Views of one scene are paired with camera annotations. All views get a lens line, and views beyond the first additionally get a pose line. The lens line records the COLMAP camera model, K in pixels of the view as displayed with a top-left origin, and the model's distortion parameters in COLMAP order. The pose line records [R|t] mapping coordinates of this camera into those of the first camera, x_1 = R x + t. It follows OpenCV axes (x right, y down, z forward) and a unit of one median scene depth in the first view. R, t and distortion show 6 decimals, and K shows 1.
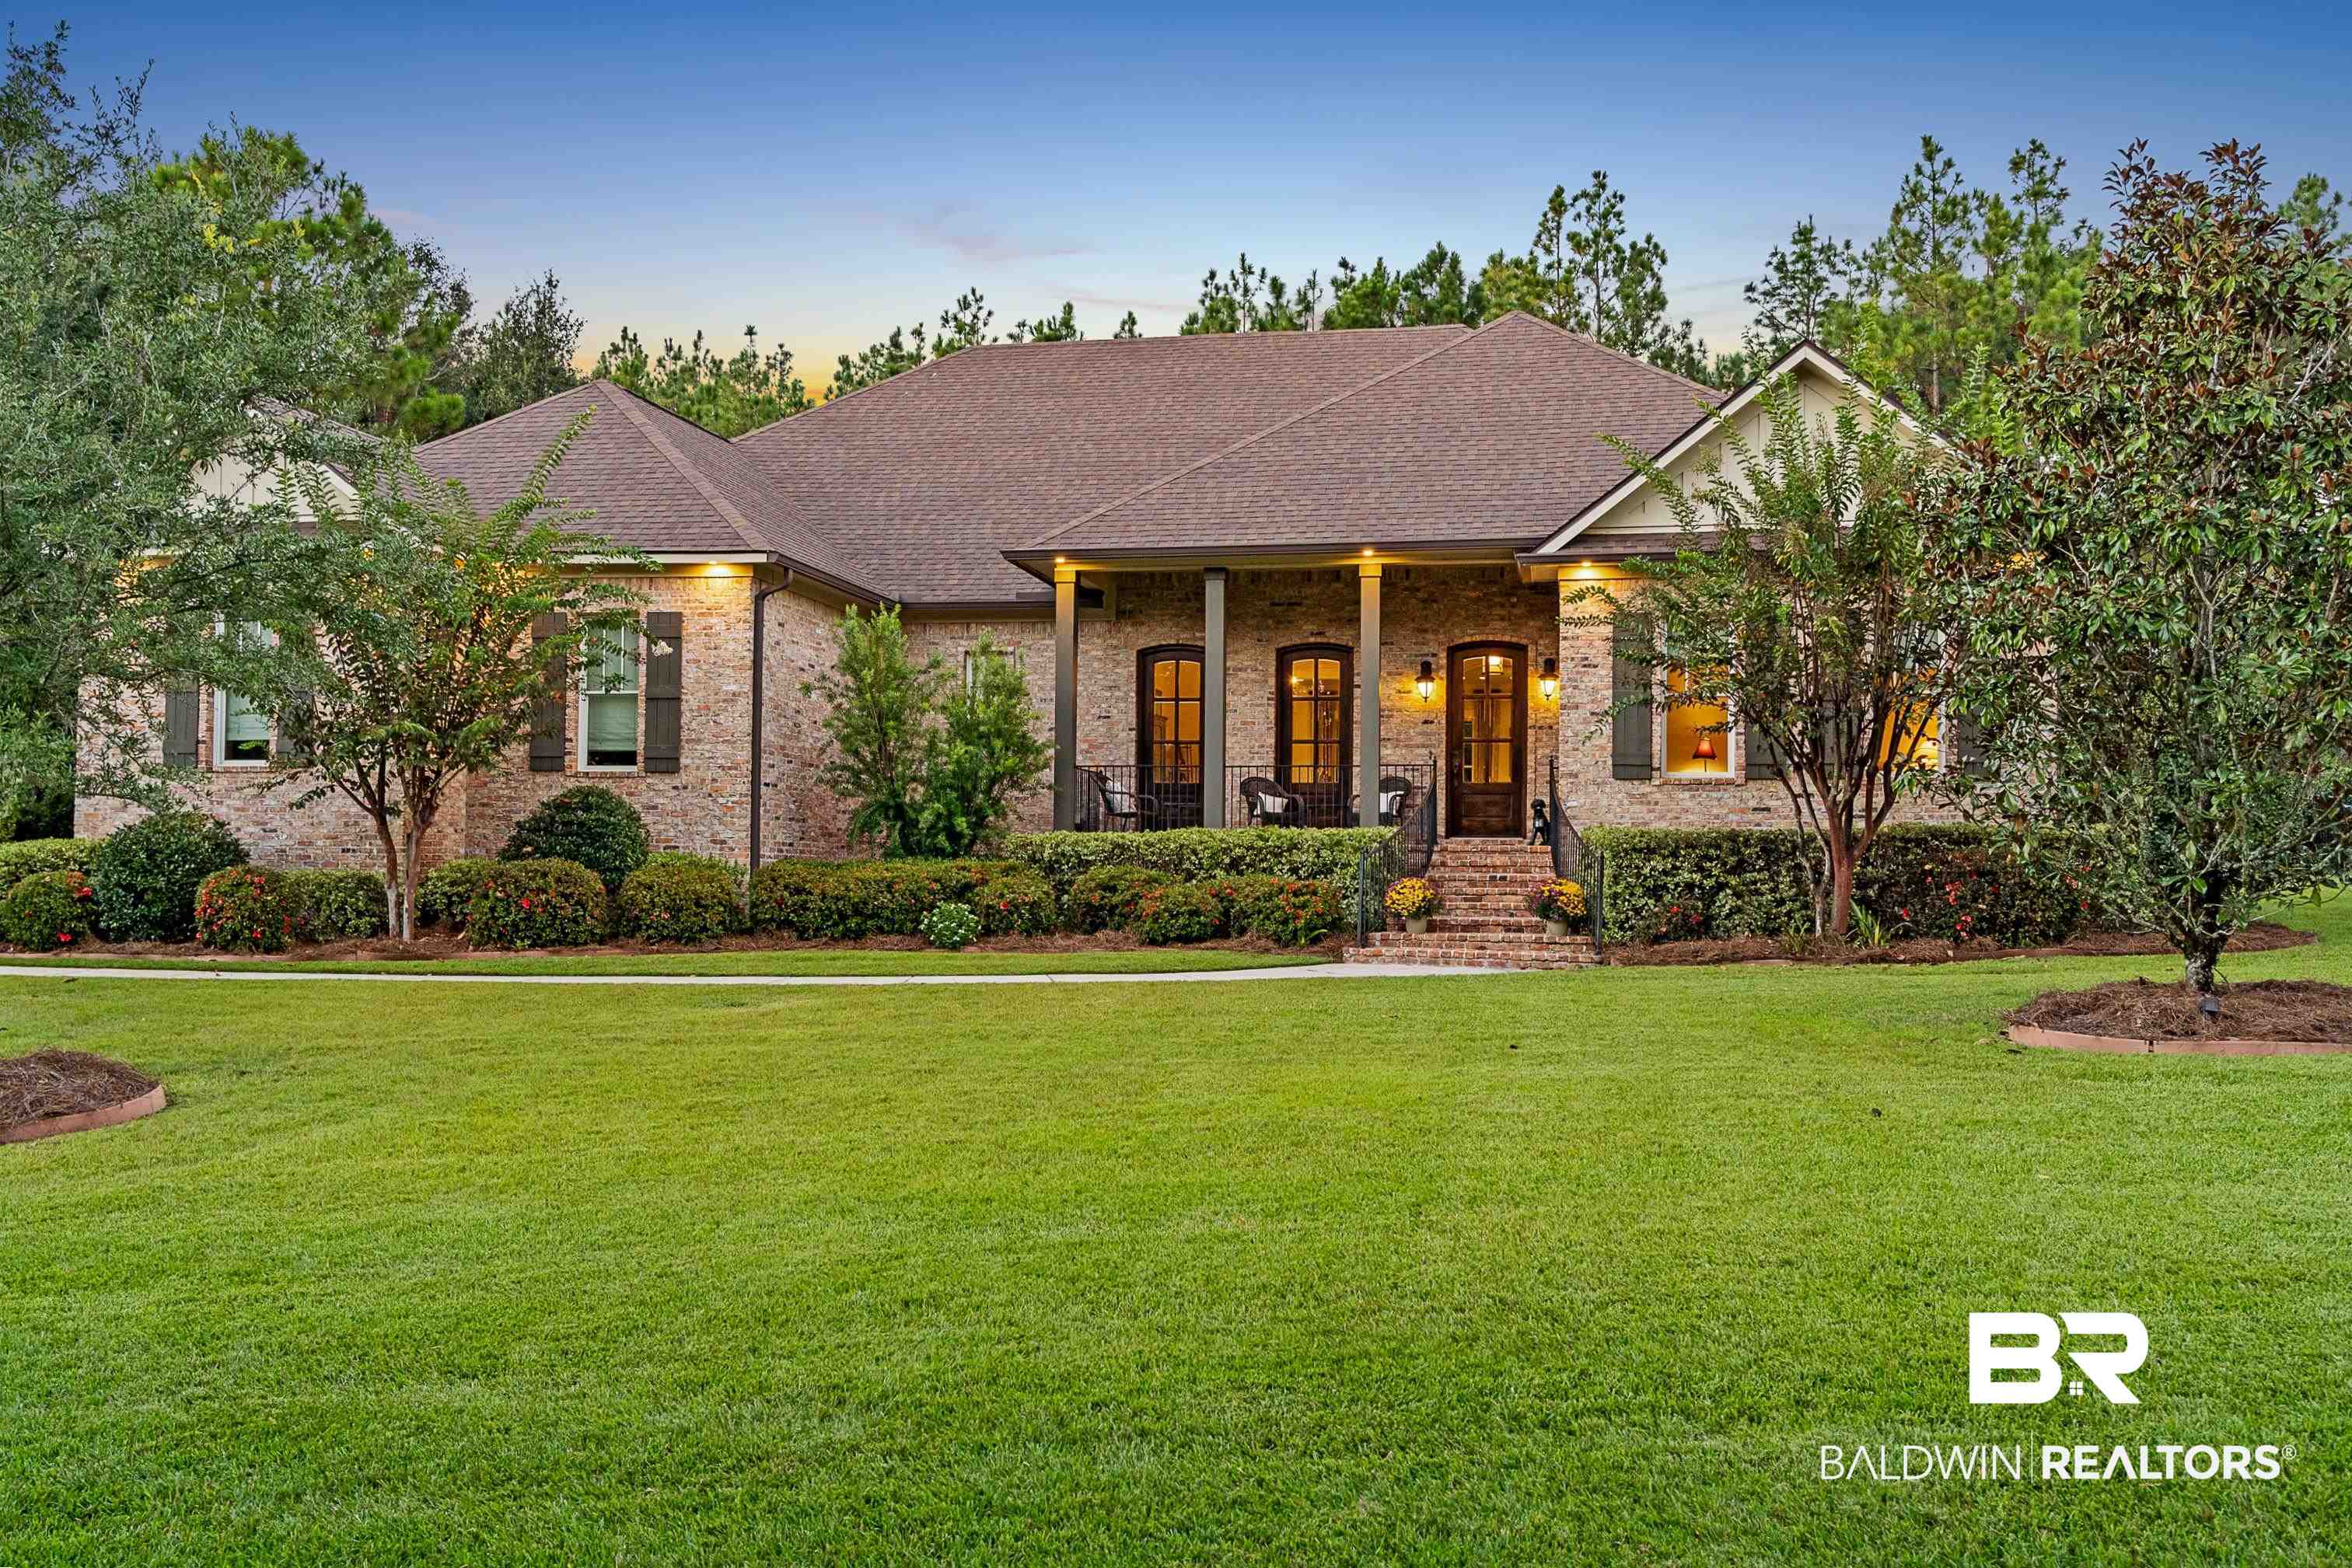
lens RADIAL K [[2037.4, 0, 1165.5], [0, 2037.4, 792.4], [0, 0, 1]] dist [0.017402, -0.003396]
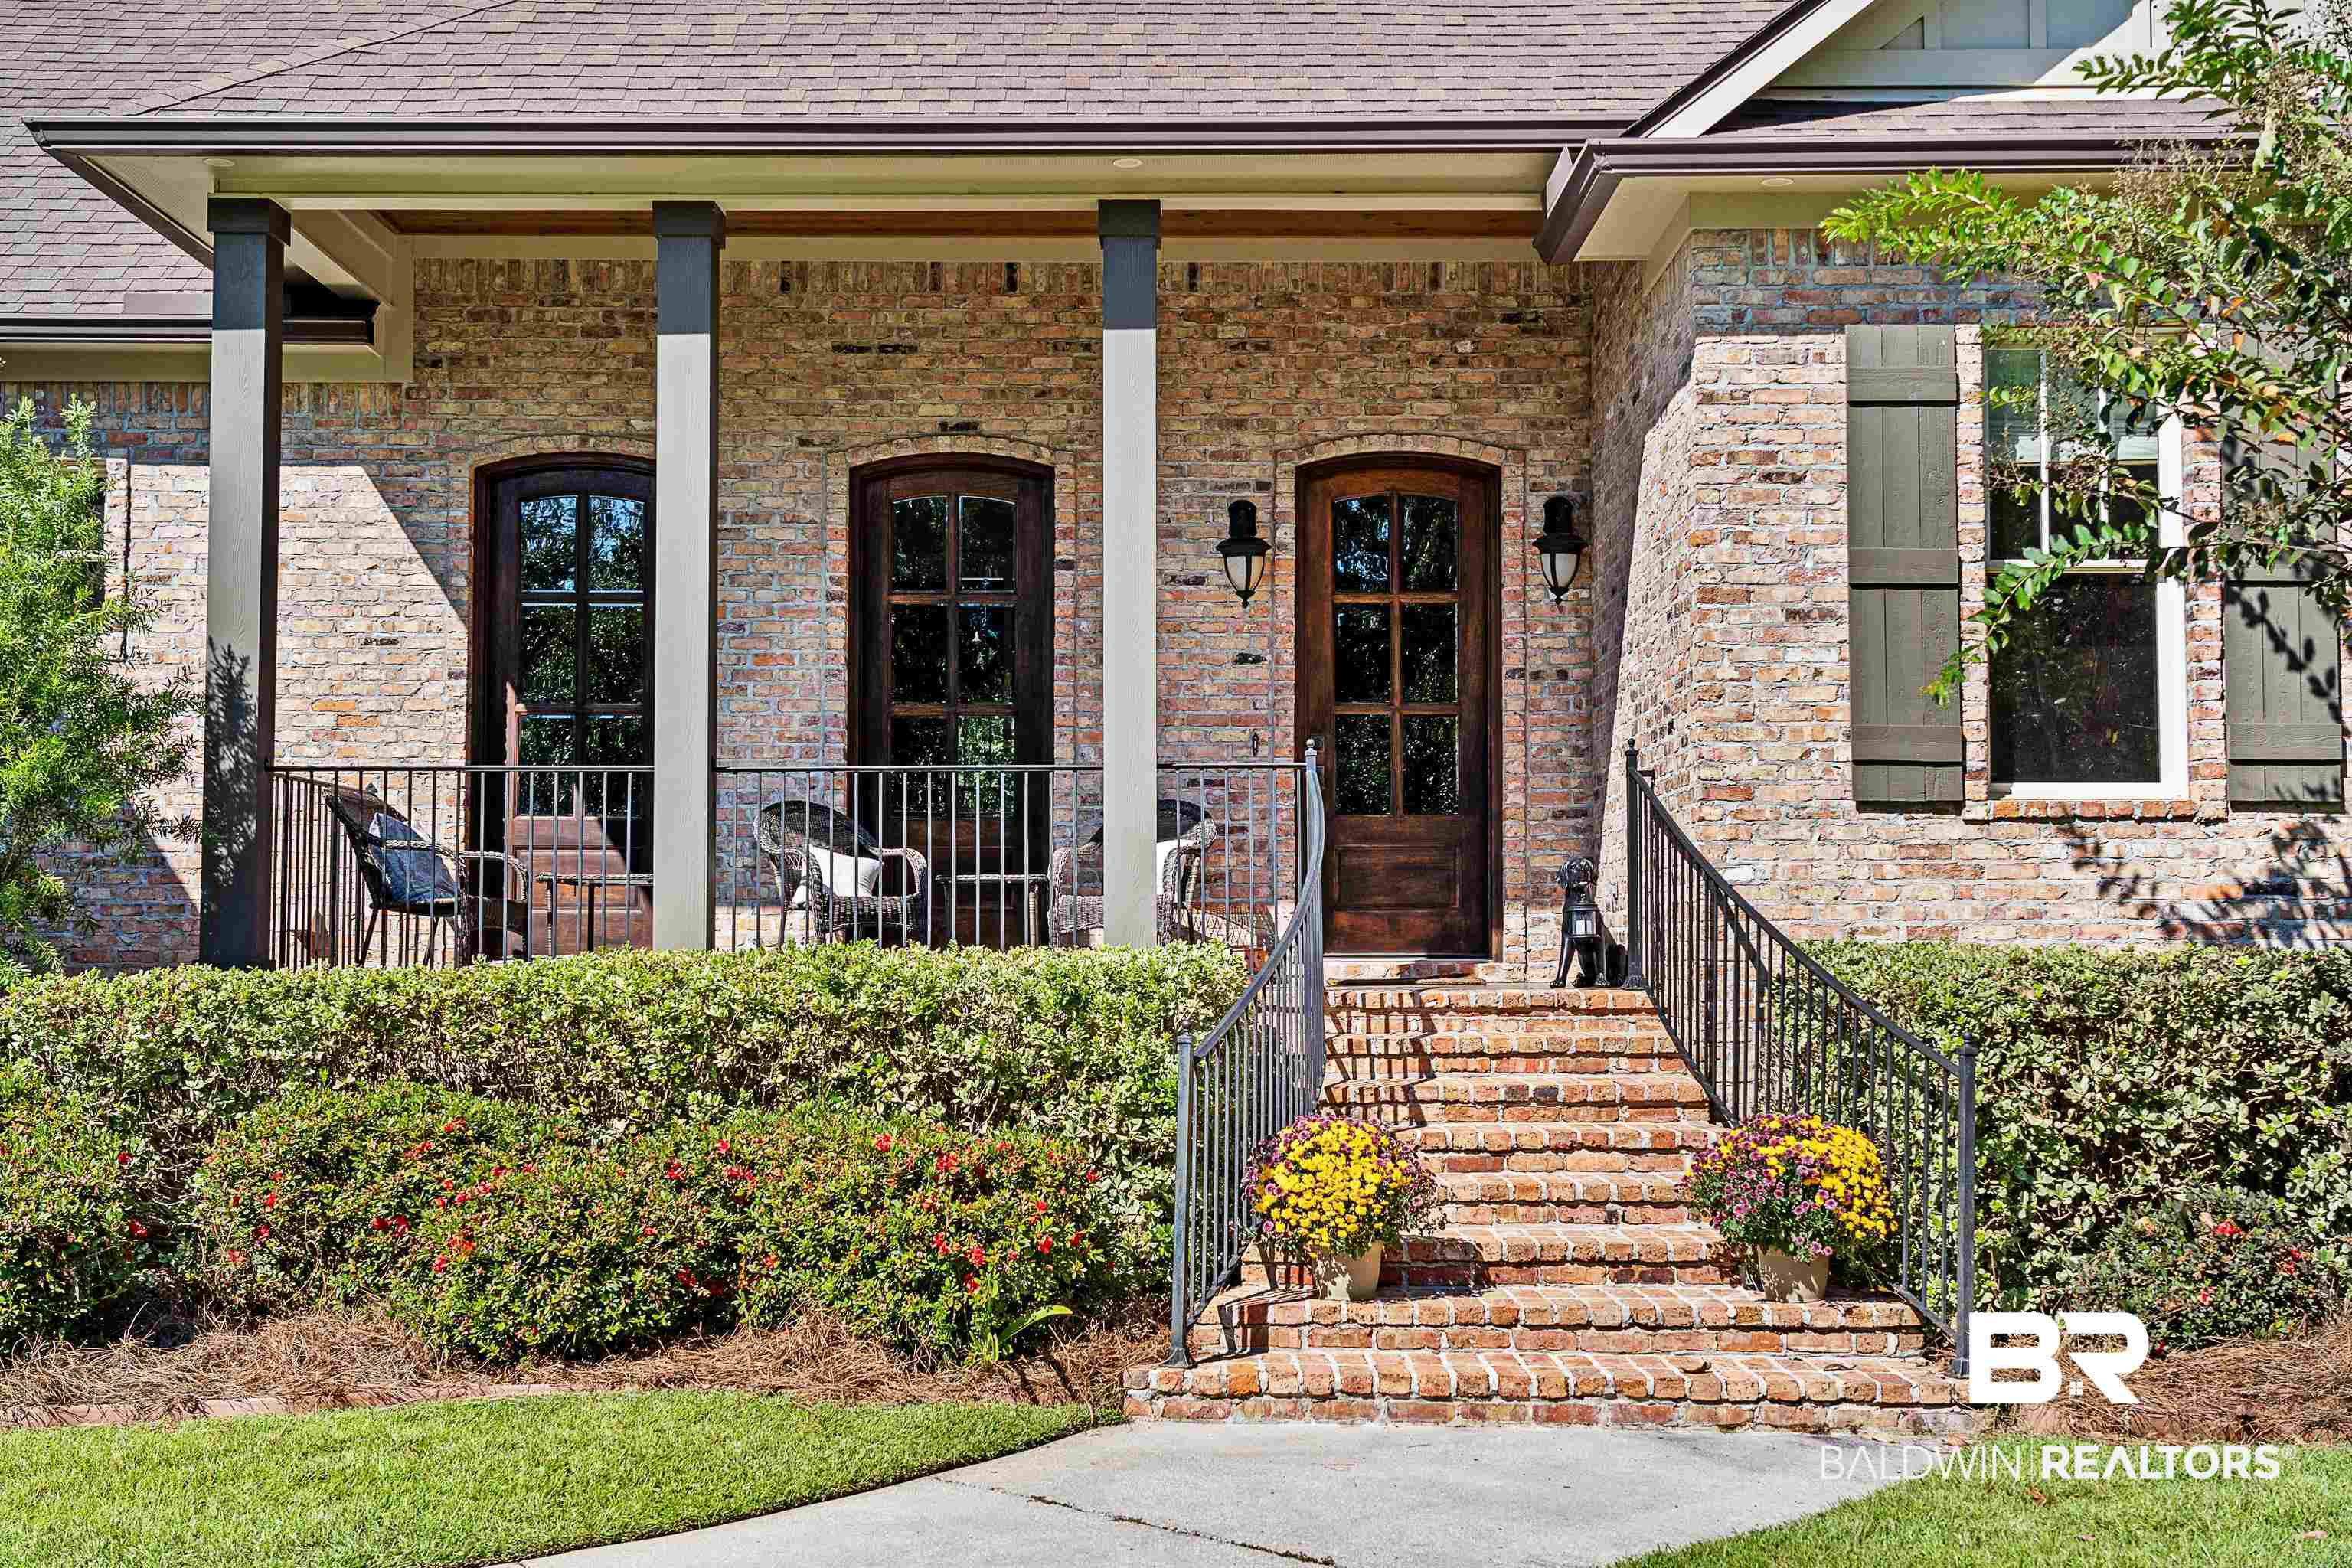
lens RADIAL K [[2733.8, 0, 1196.6], [0, 2733.8, 762.5], [0, 0, 1]] dist [0.050334, 0.000000]
pose [[0.978071, 0.003300, 0.208244, 0.012231], [0.002776, 0.999579, -0.028881, -0.000173], [-0.208252, 0.028826, 0.977650, 0.525435]]
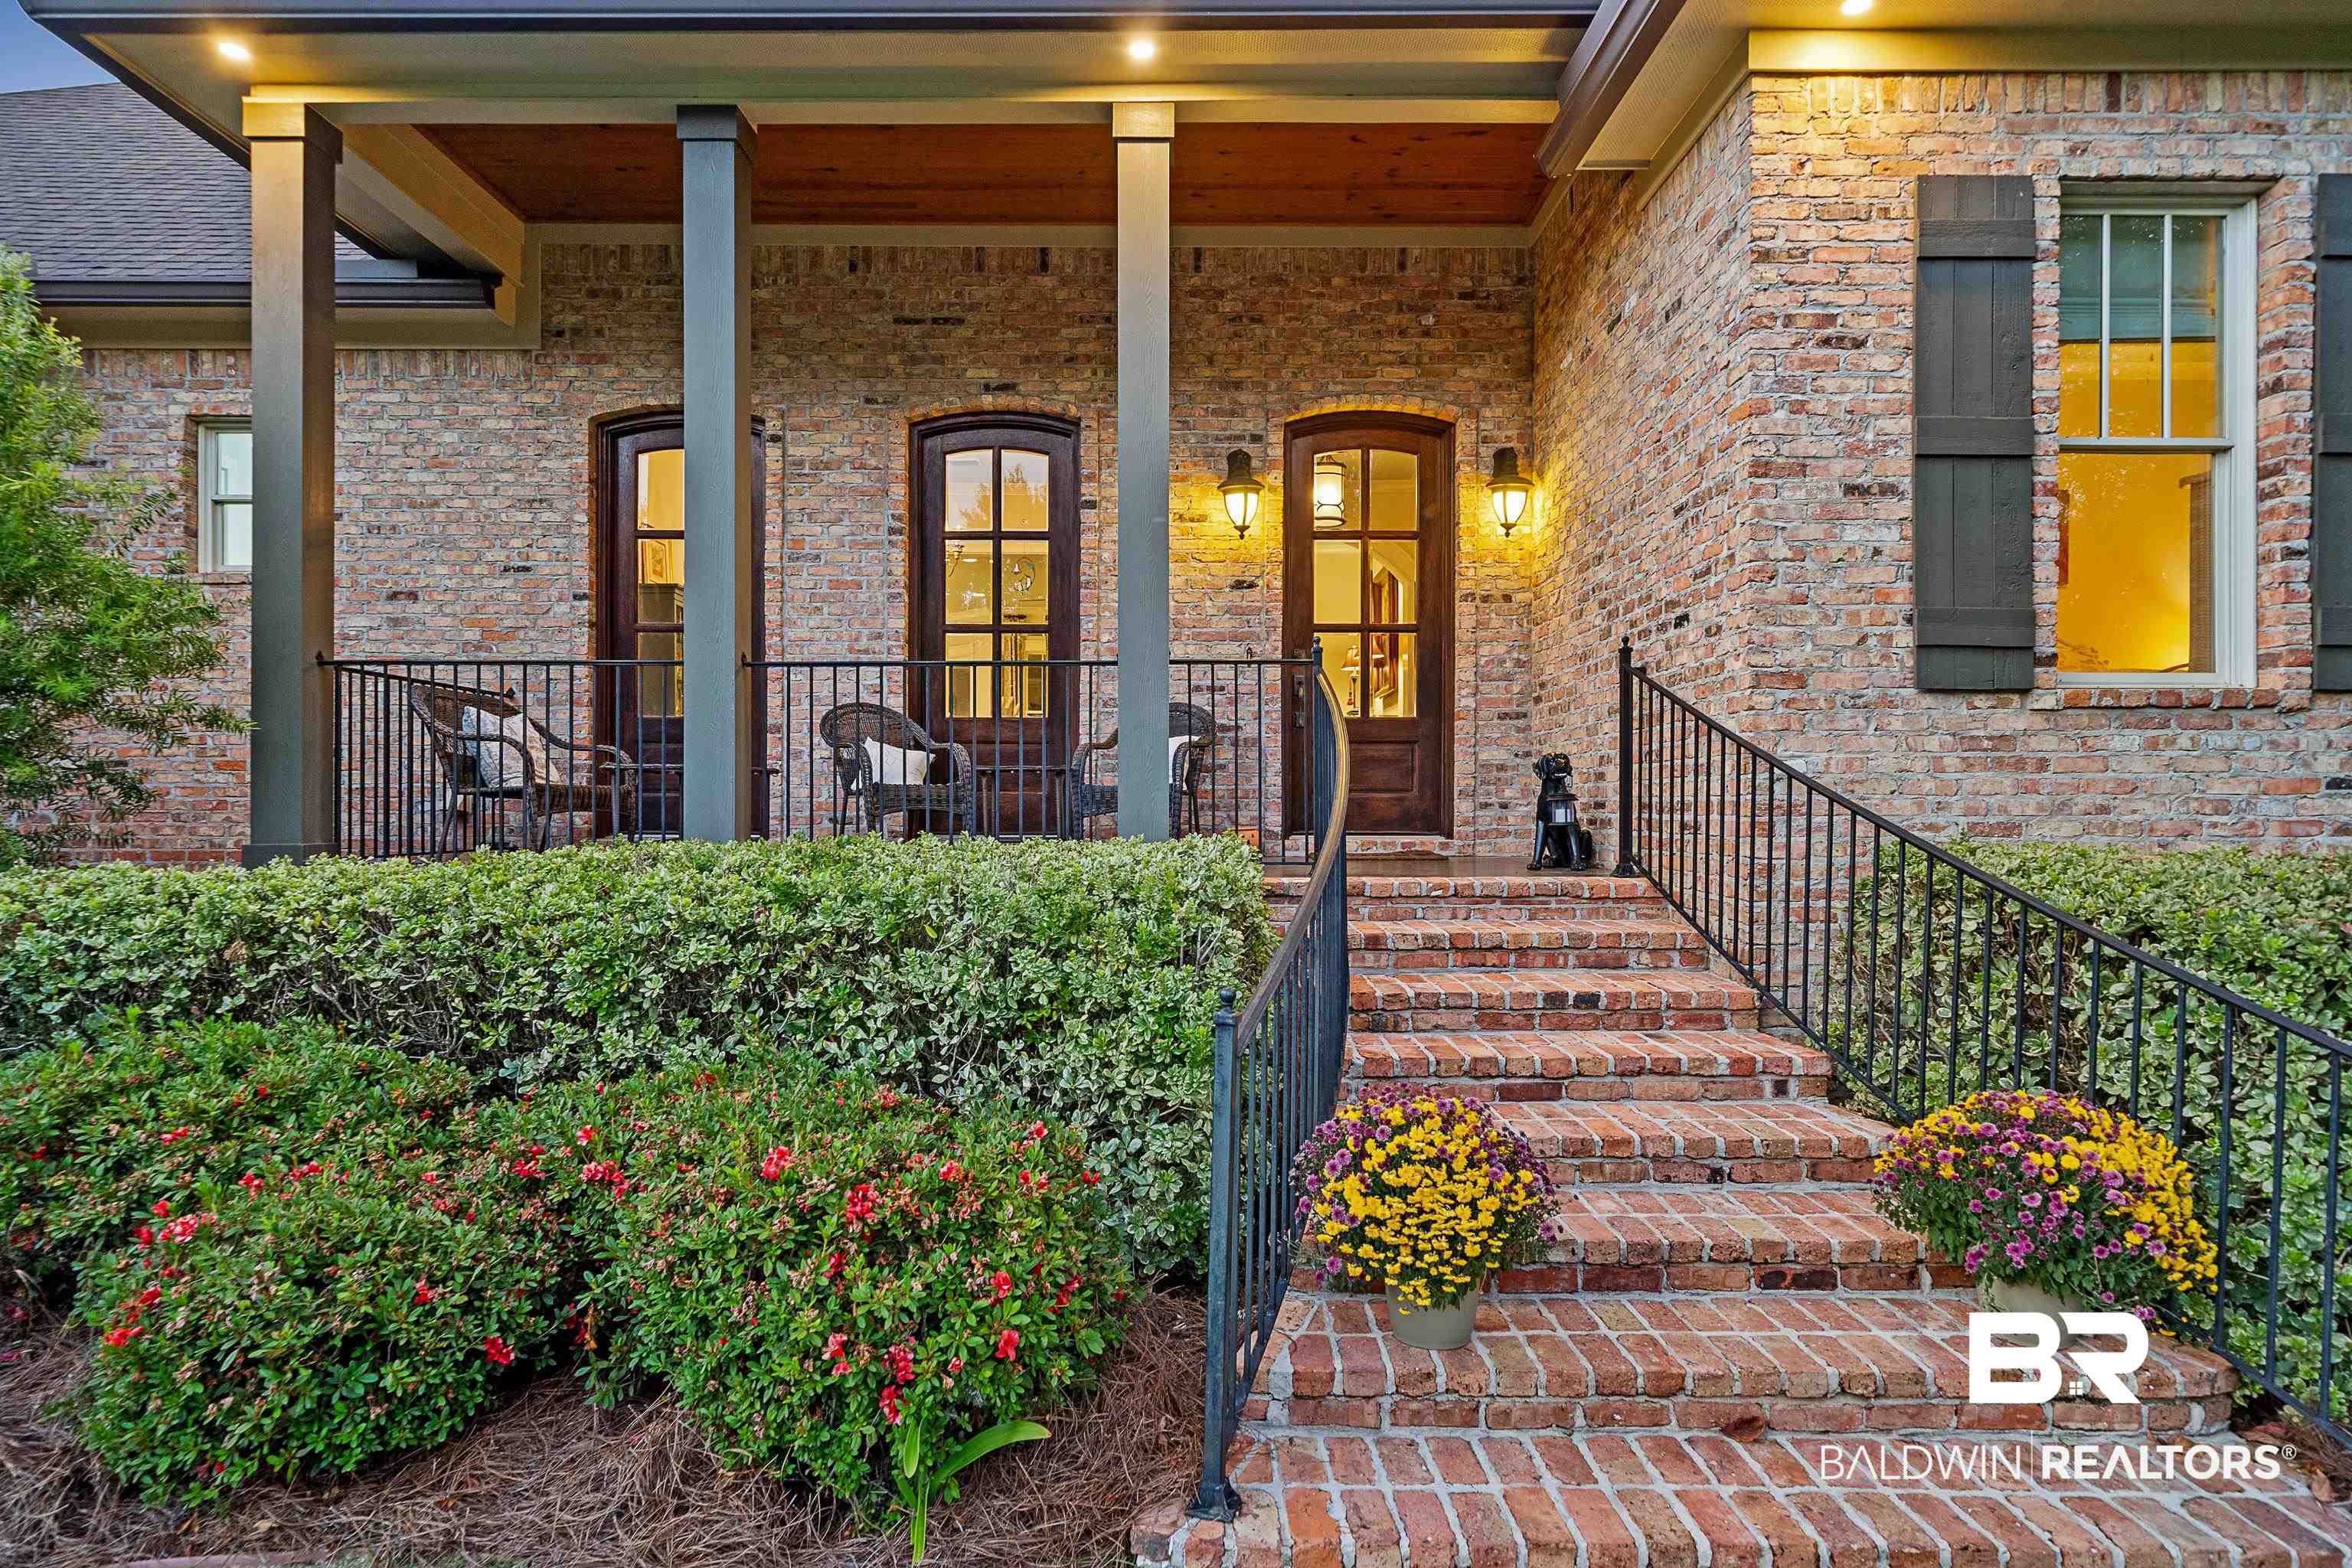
lens RADIAL K [[1266.8, 0, 1187.2], [0, 1266.8, 782.0], [0, 0, 1]] dist [0.004292, -0.000022]
pose [[0.976287, -0.006016, 0.216396, 0.057535], [0.000355, 0.999657, 0.026189, 0.002459], [-0.216479, -0.025491, 0.975954, 0.764742]]
